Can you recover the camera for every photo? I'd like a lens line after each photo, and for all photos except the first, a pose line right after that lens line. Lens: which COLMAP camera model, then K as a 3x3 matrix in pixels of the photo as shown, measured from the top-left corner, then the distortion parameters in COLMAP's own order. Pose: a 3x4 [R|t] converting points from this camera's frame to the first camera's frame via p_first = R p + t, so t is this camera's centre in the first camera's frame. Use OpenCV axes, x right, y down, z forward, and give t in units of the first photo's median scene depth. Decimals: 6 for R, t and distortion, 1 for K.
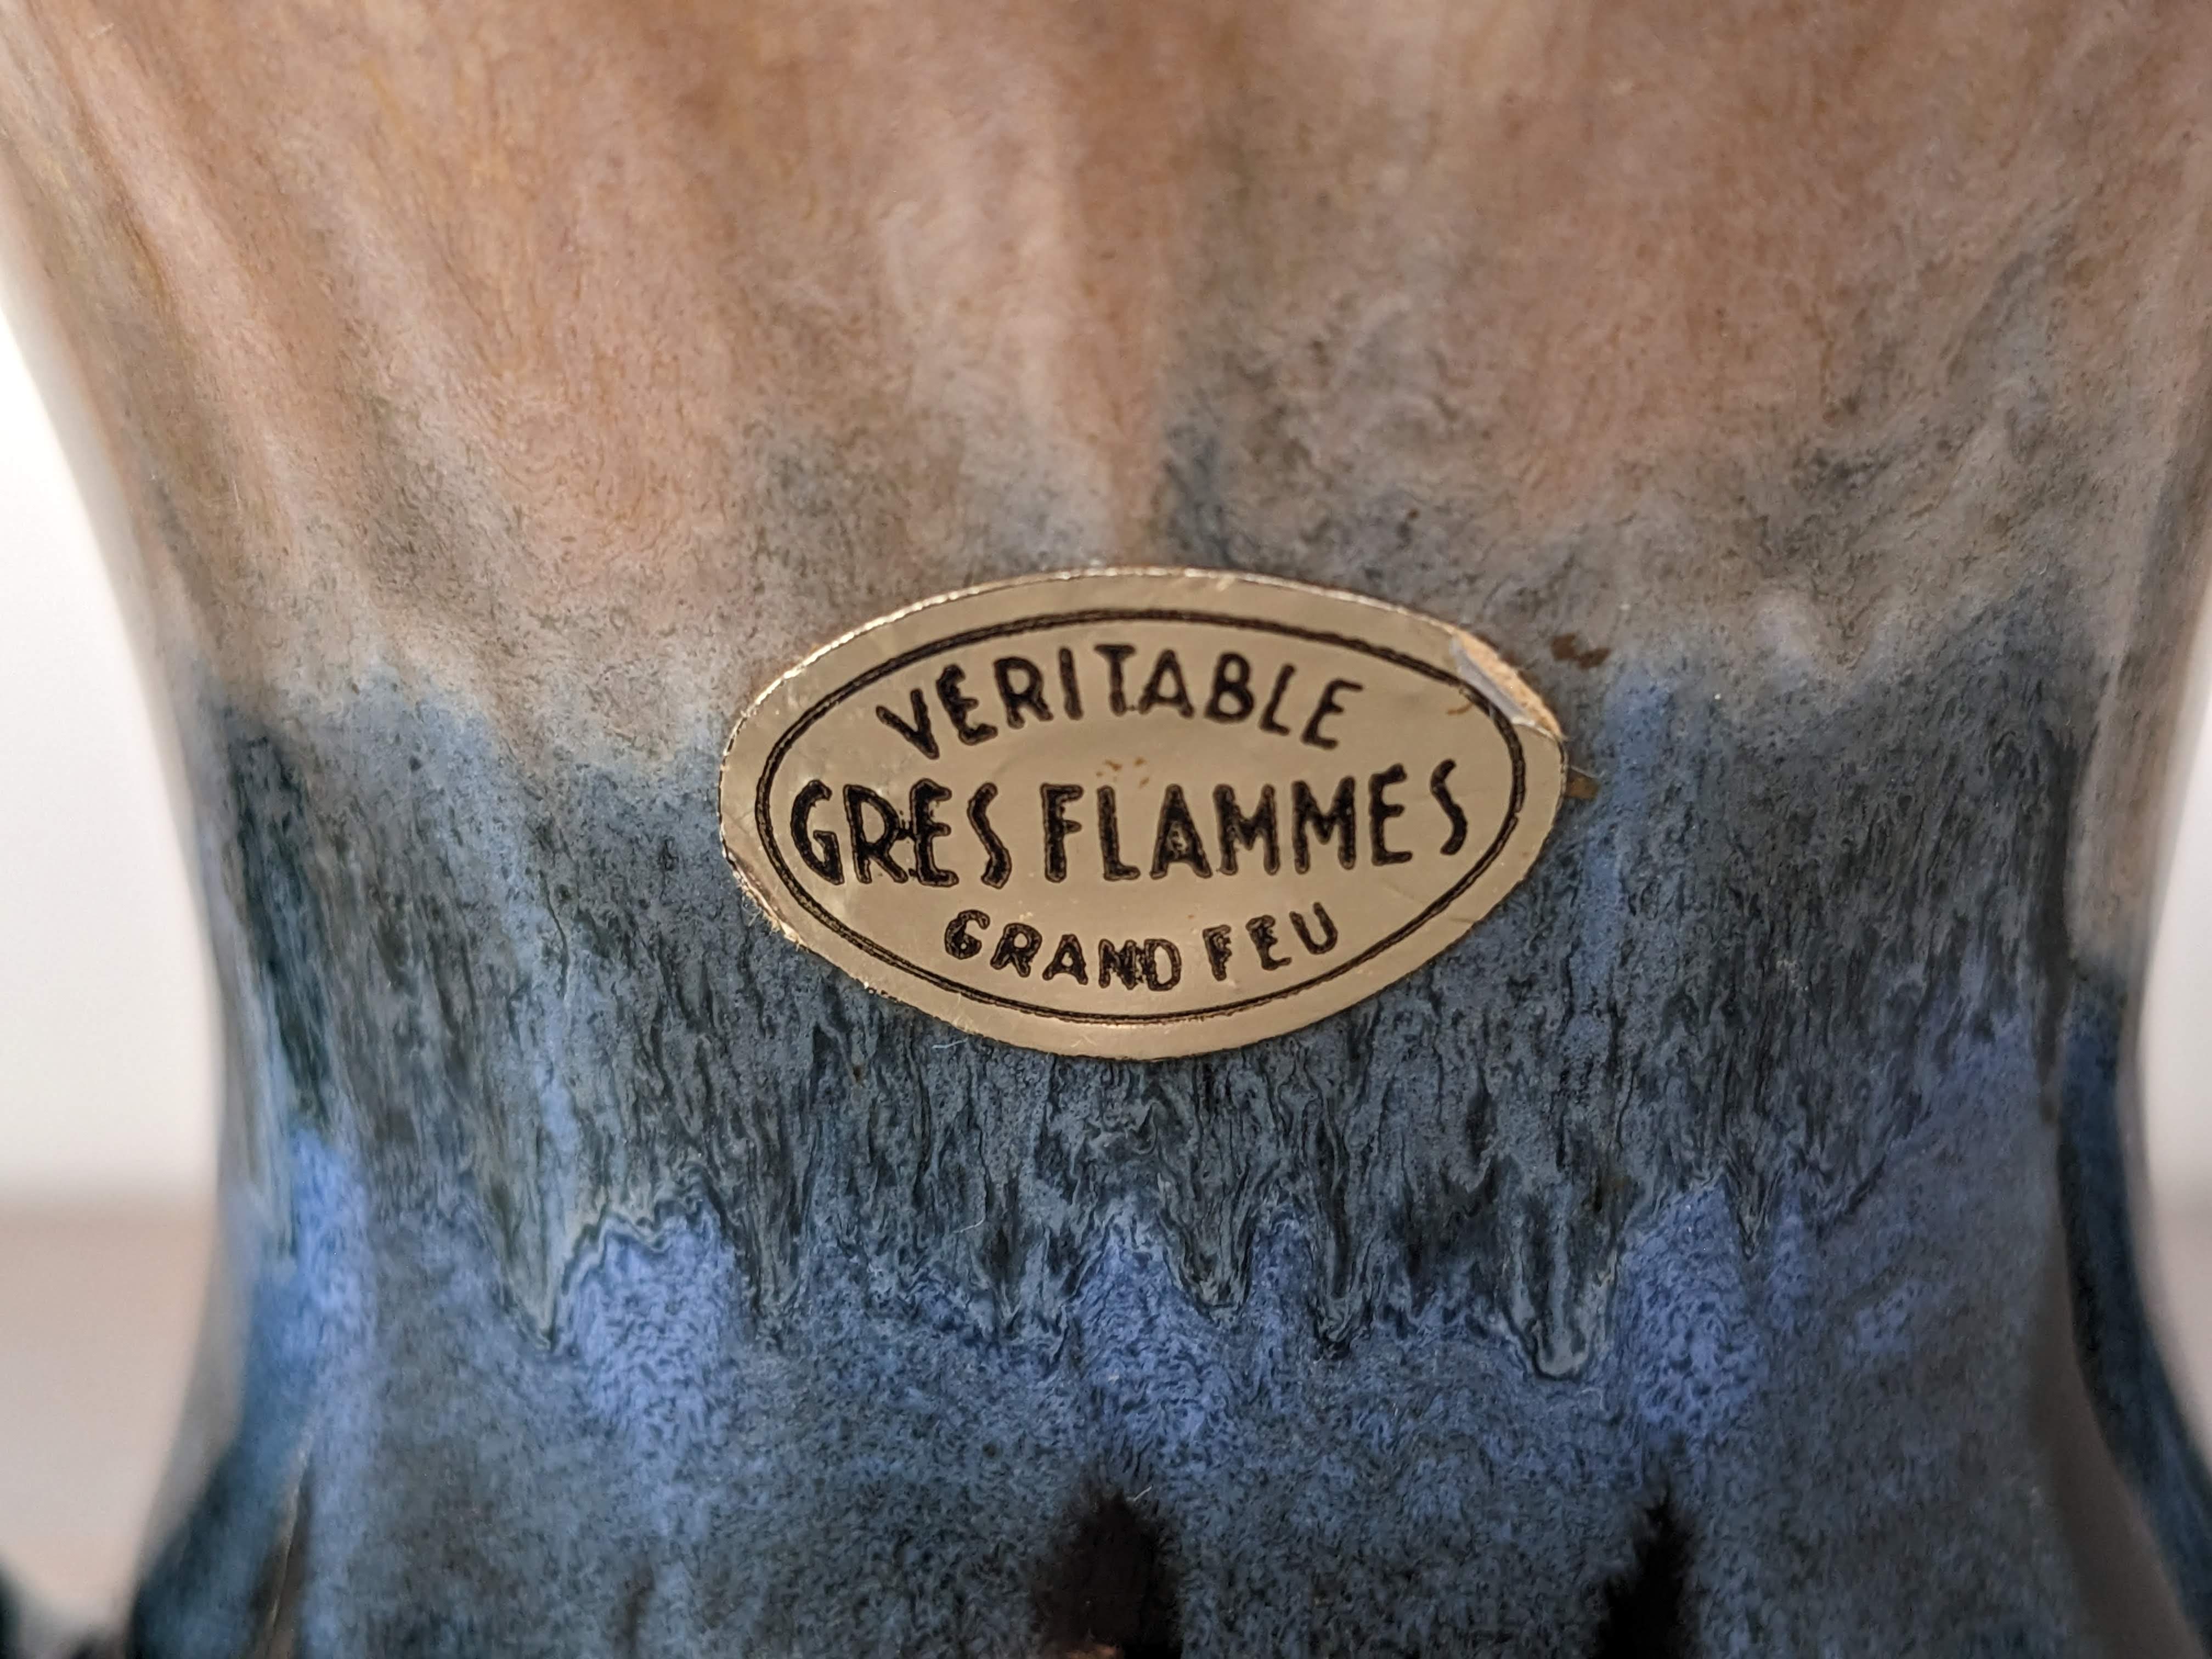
lens RADIAL K [[3639.7, 0, 1106.0], [0, 3639.7, 829.5], [0, 0, 1]] dist [0.169851, -0.704614]
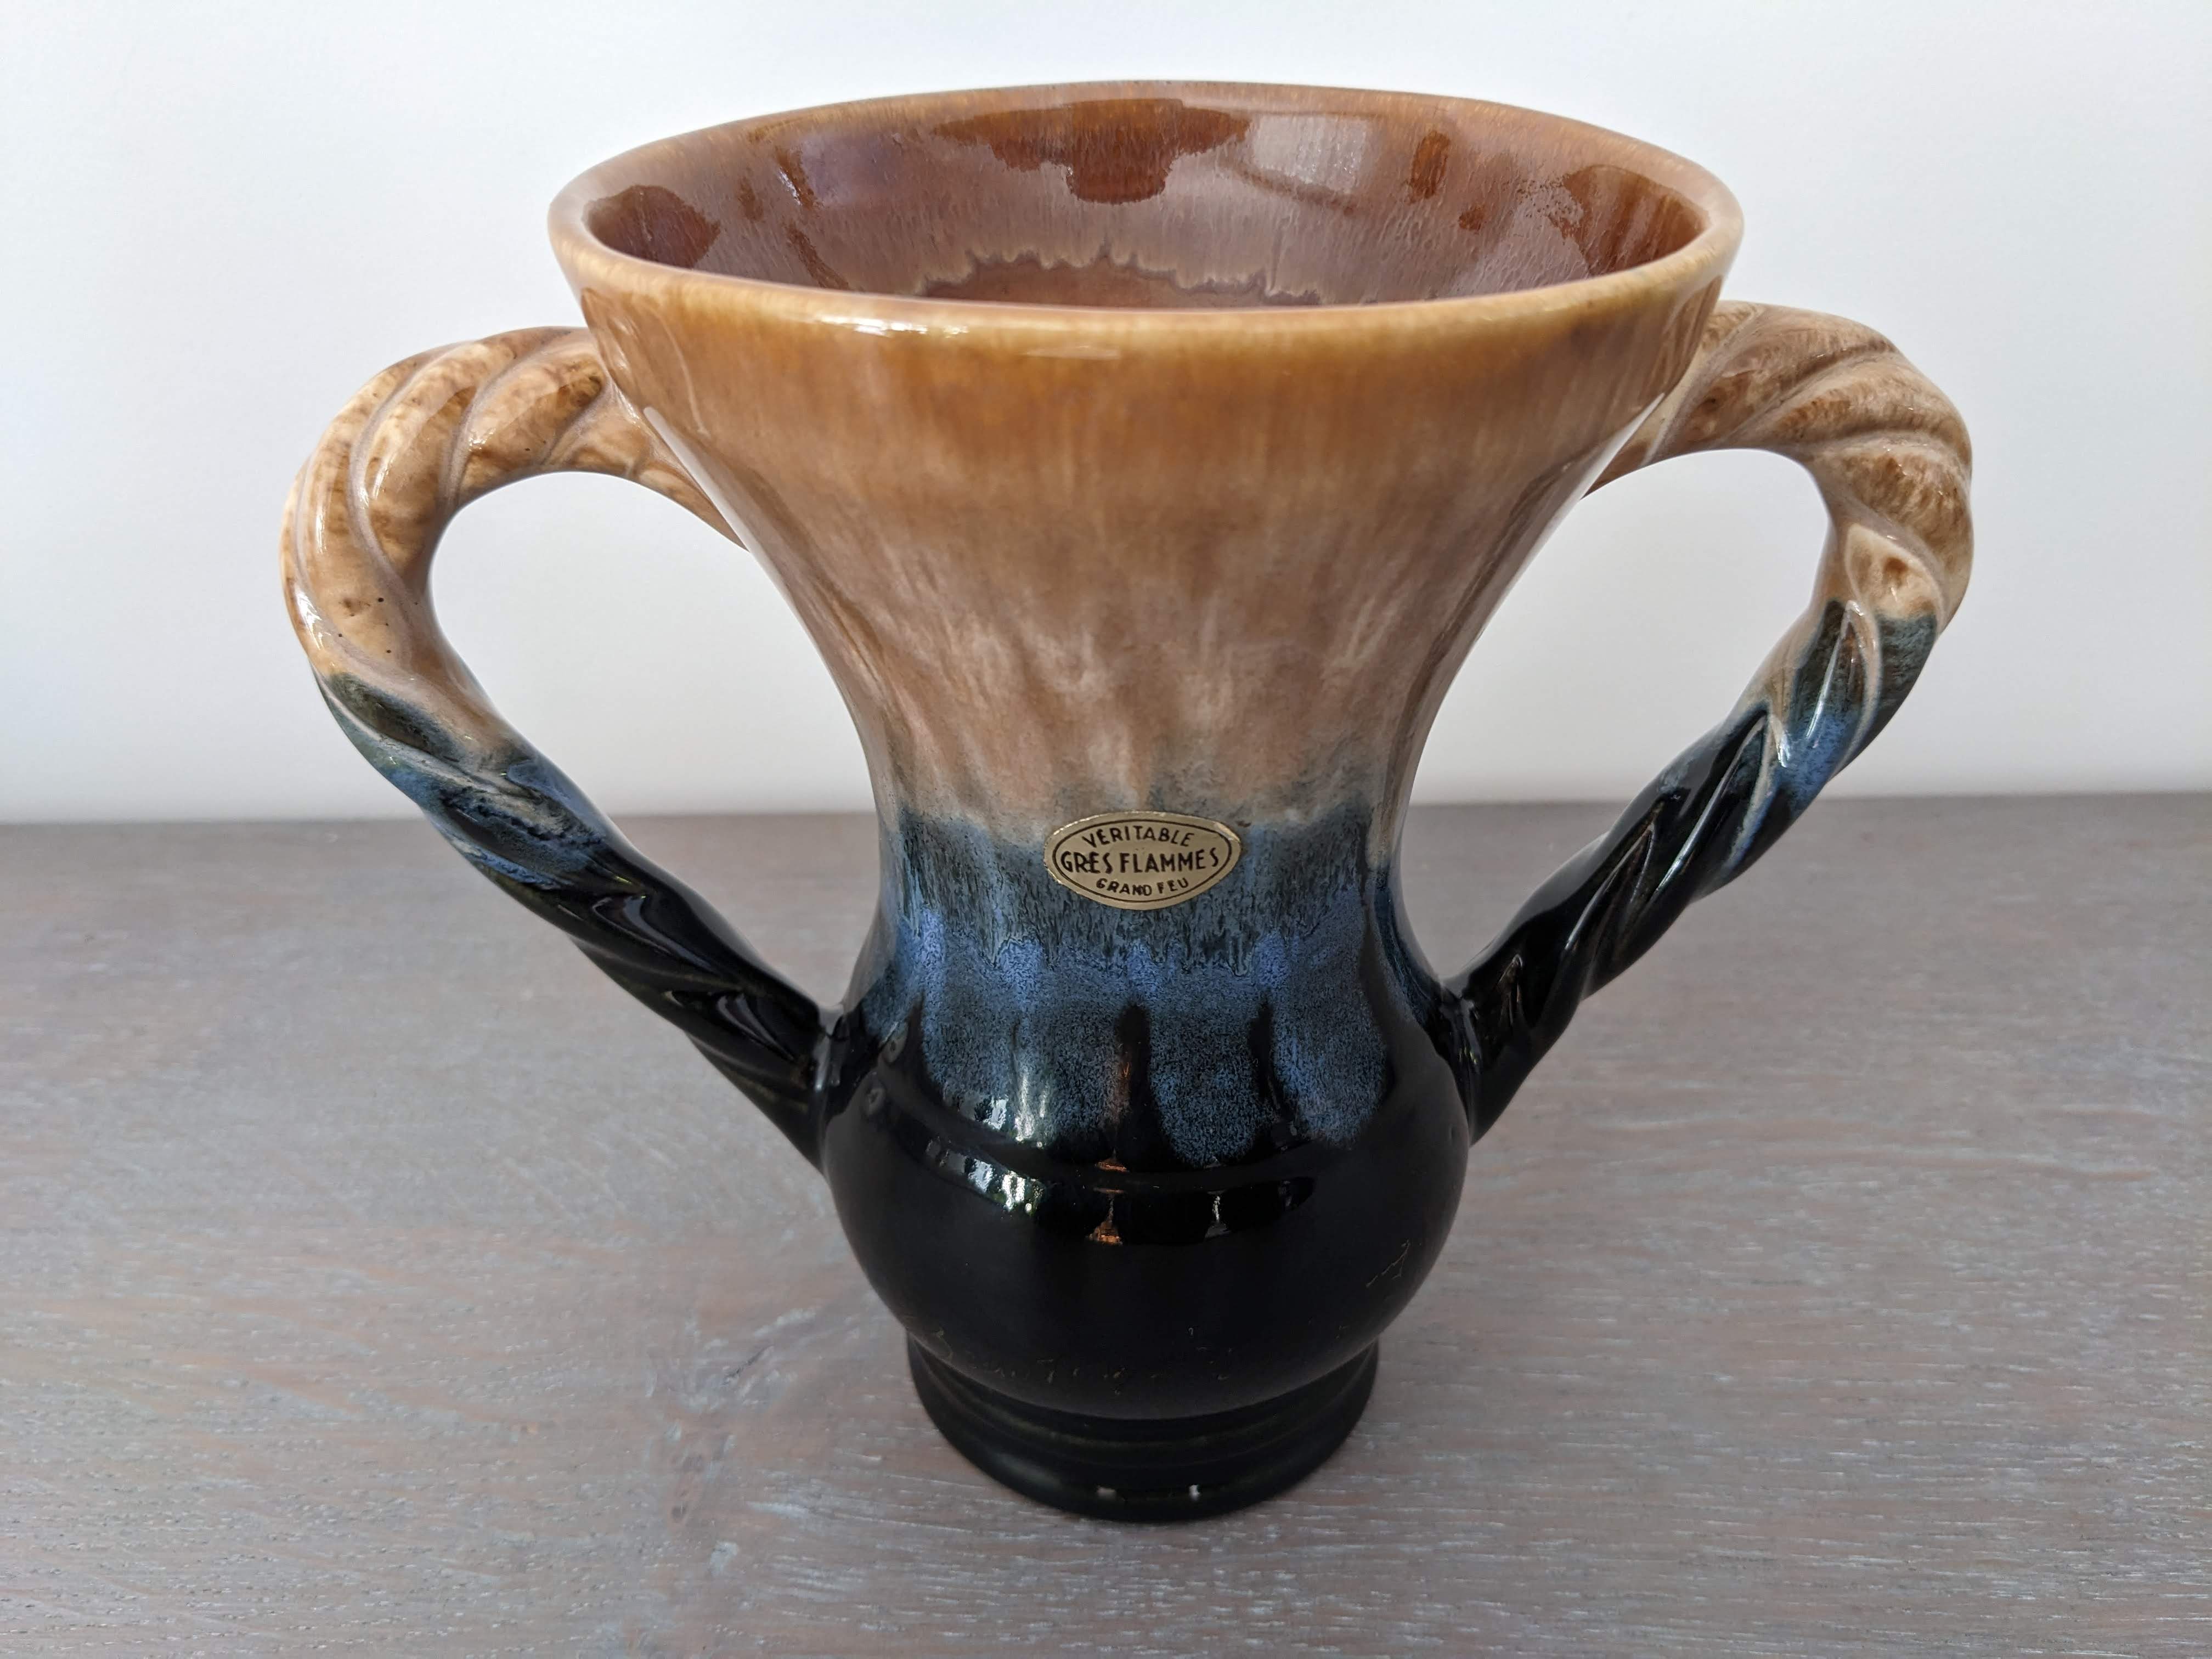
lens RADIAL K [[1752.6, 0, 1109.7], [0, 1752.6, 822.0], [0, 0, 1]] dist [0.075249, -0.123453]
pose [[0.999673, -0.009305, 0.023808, -0.077103], [0.005295, 0.986566, 0.163276, -0.377951], [-0.025007, -0.163096, 0.986293, -1.017063]]
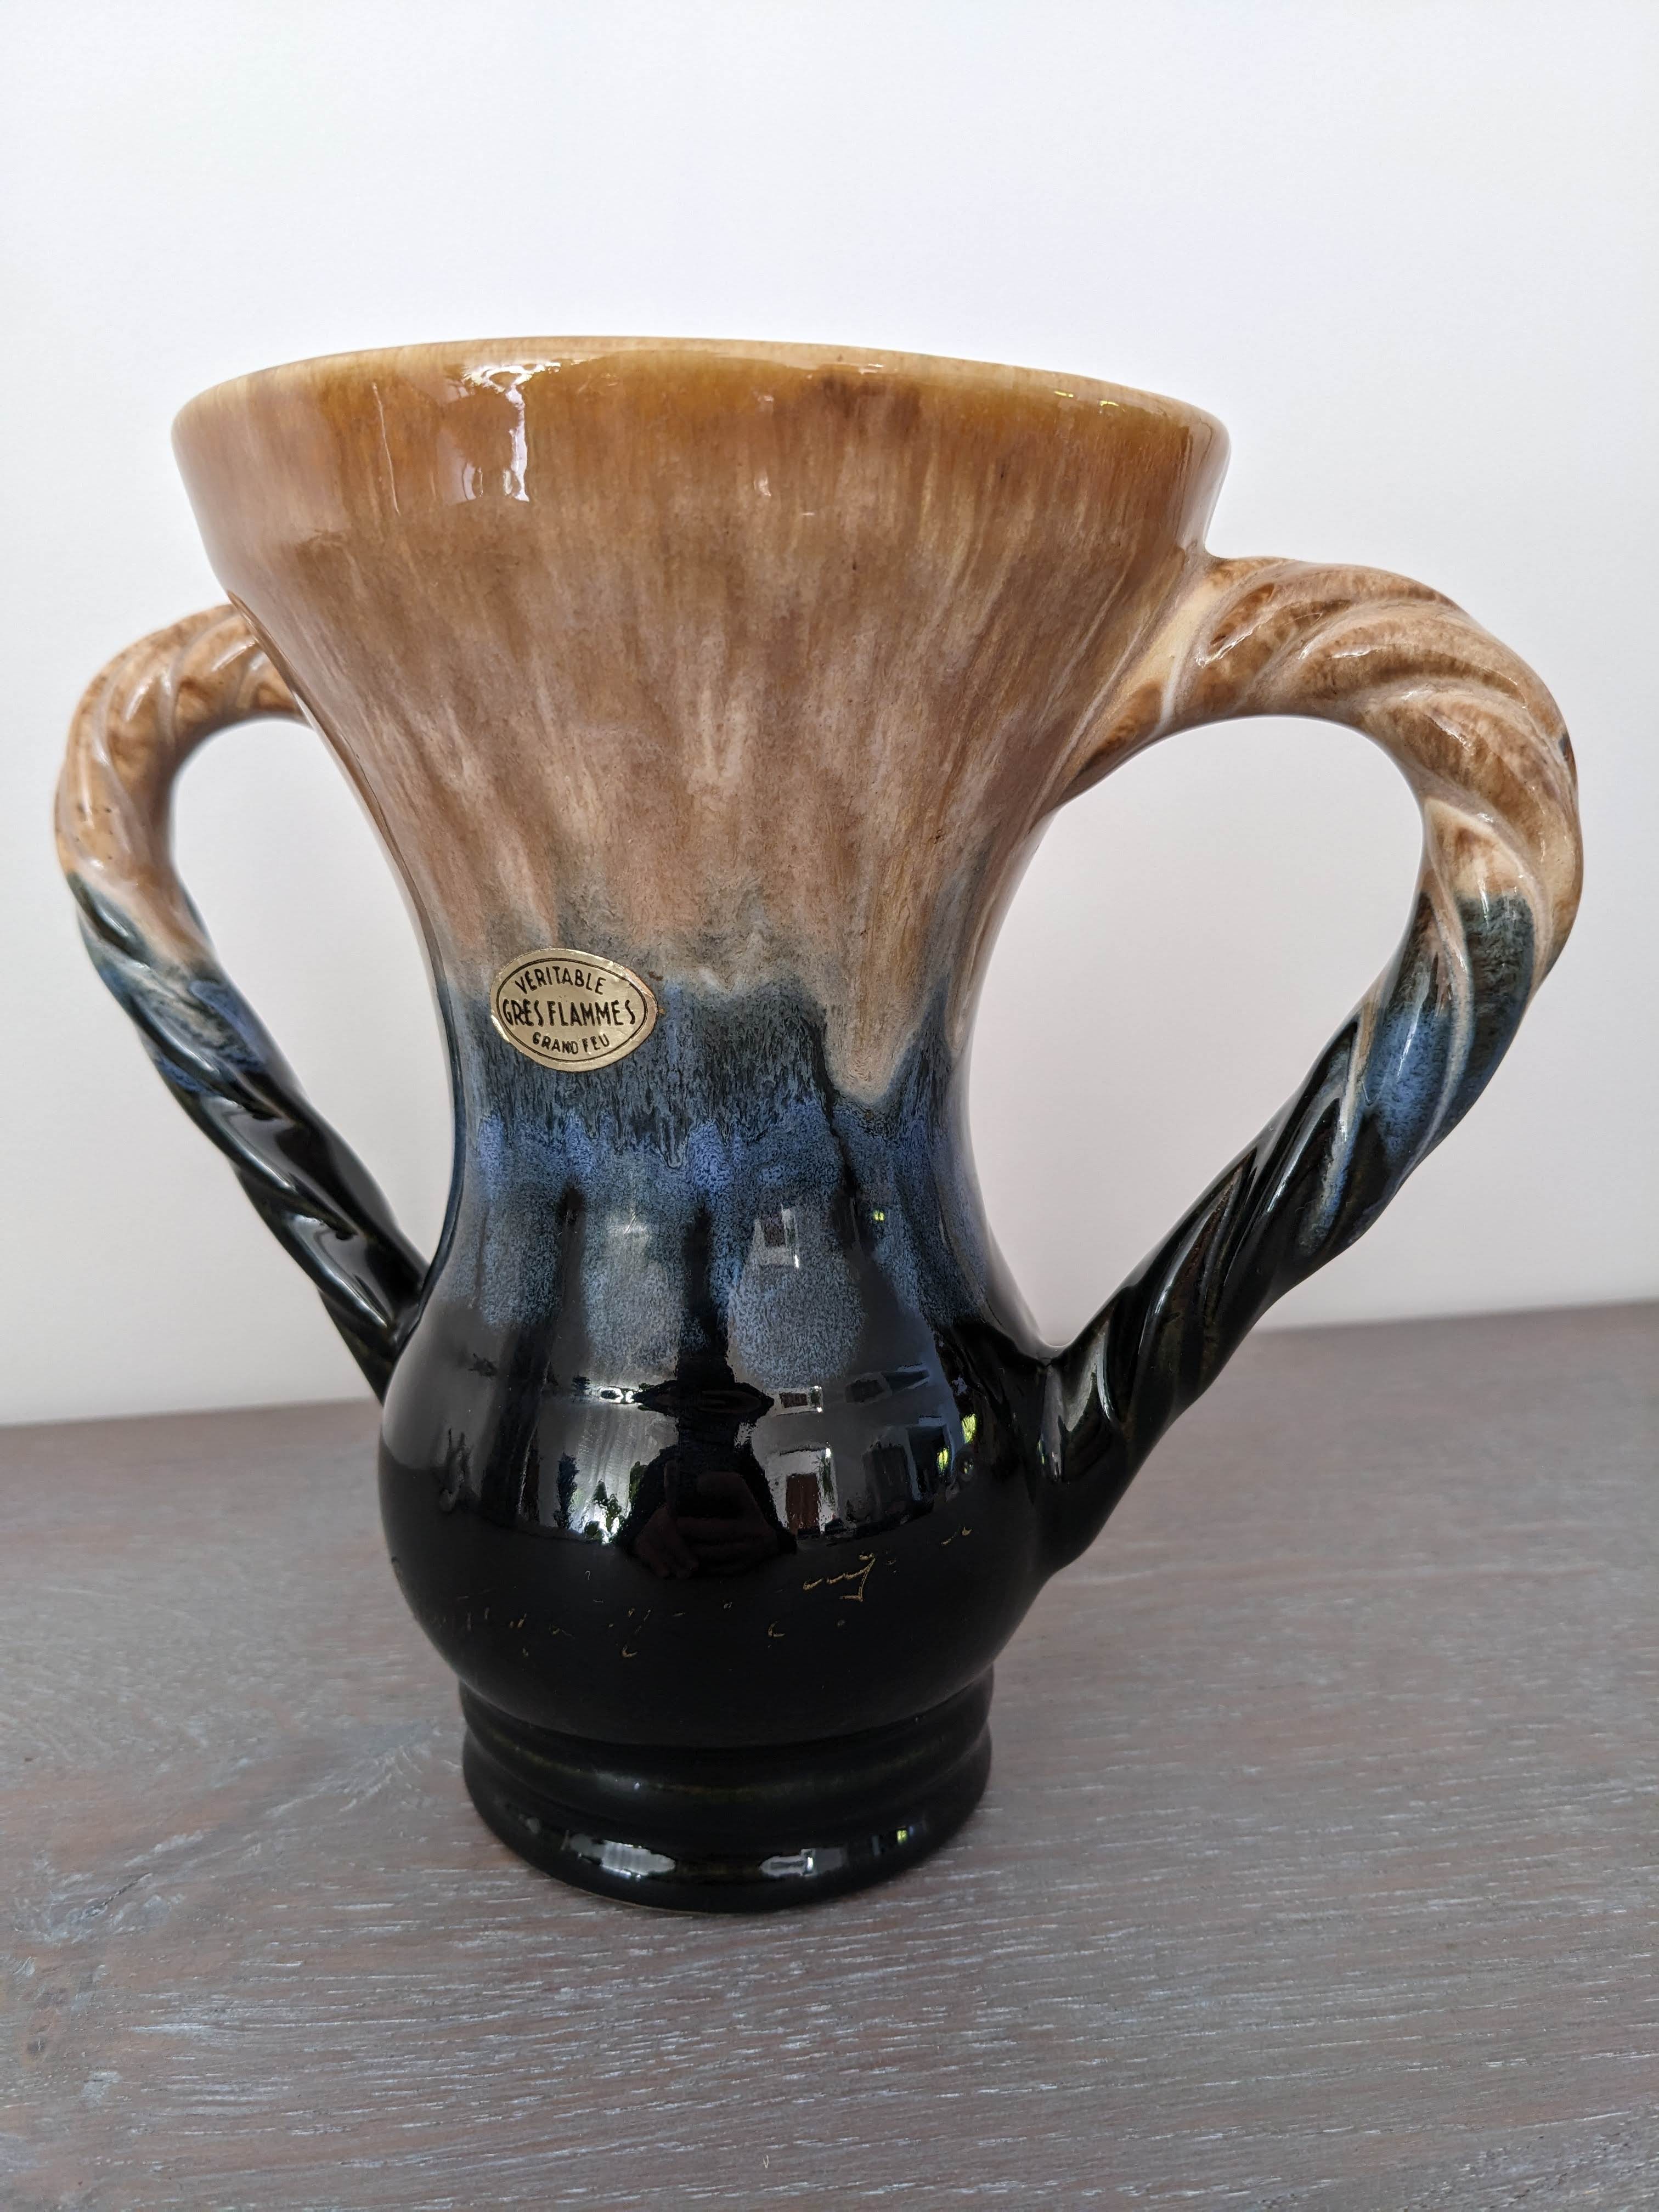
lens RADIAL K [[1752.6, 0, 829.5], [0, 1752.6, 1106.0], [0, 0, 1]] dist [0.075249, -0.123453]
pose [[0.936465, 0.079293, -0.341680, 1.012257], [-0.134324, 0.980925, -0.140509, 0.355689], [0.324021, 0.177478, 0.929254, -0.821743]]
